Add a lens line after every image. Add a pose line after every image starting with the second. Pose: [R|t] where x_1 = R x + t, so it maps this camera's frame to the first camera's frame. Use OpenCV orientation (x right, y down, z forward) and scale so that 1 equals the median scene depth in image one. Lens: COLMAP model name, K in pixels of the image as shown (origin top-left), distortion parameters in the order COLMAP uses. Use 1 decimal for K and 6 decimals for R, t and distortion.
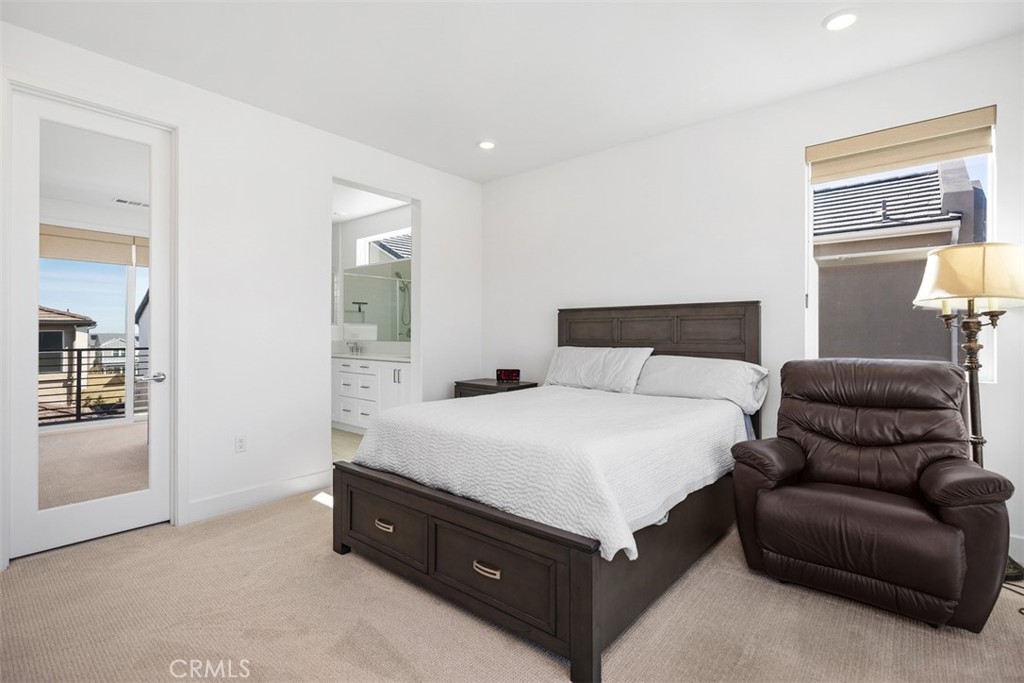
lens RADIAL K [[479.8, 0, 511.8], [0, 479.8, 334.5], [0, 0, 1]] dist [0.000399, 0.000389]
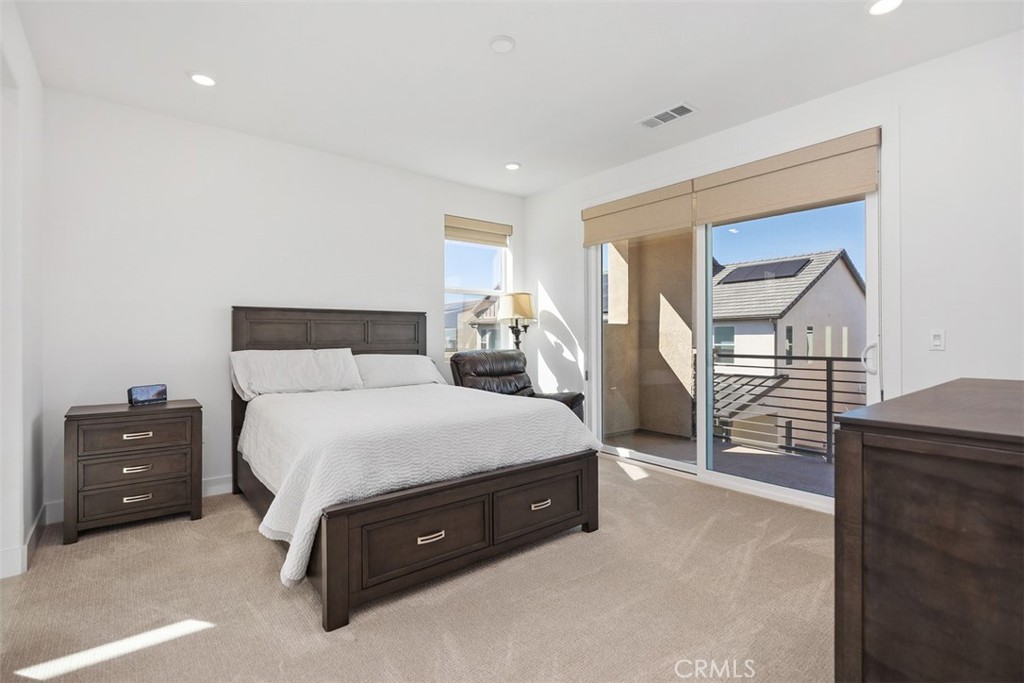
lens RADIAL K [[479.8, 0, 514.0], [0, 479.8, 337.5], [0, 0, 1]] dist [0.000399, 0.000389]
pose [[0.195214, -0.001395, 0.980760, -0.762121], [0.002946, 0.999995, 0.000836, 0.002994], [-0.980756, 0.002726, 0.195217, 0.429116]]
